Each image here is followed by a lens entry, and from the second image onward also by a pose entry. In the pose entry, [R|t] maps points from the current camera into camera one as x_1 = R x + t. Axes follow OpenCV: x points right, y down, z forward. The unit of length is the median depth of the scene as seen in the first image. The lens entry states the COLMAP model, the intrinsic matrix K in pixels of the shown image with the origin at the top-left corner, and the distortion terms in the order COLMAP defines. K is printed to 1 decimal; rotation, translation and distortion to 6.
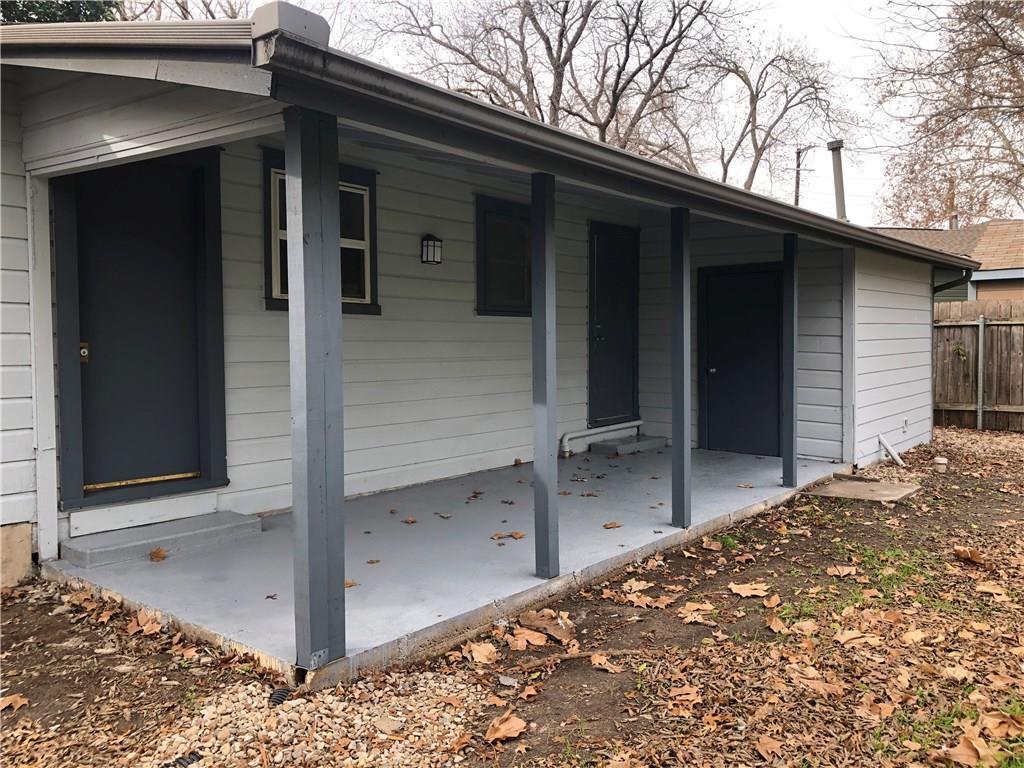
lens RADIAL K [[834.9, 0, 512.0], [0, 834.9, 384.0], [0, 0, 1]] dist [0.046666, -0.003234]
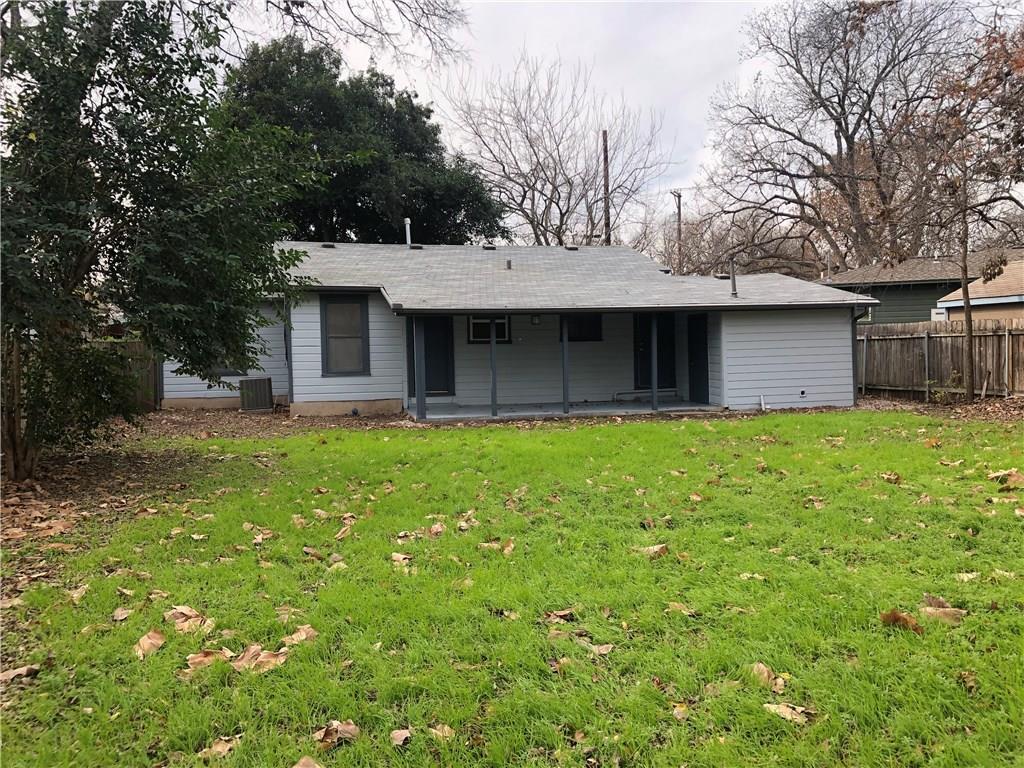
lens RADIAL K [[834.9, 0, 512.0], [0, 834.9, 384.0], [0, 0, 1]] dist [0.046666, -0.003234]
pose [[0.773677, 0.023903, -0.633130, 1.560800], [-0.016694, 0.999710, 0.017343, 0.007445], [0.633361, -0.002848, 0.773851, -1.163813]]
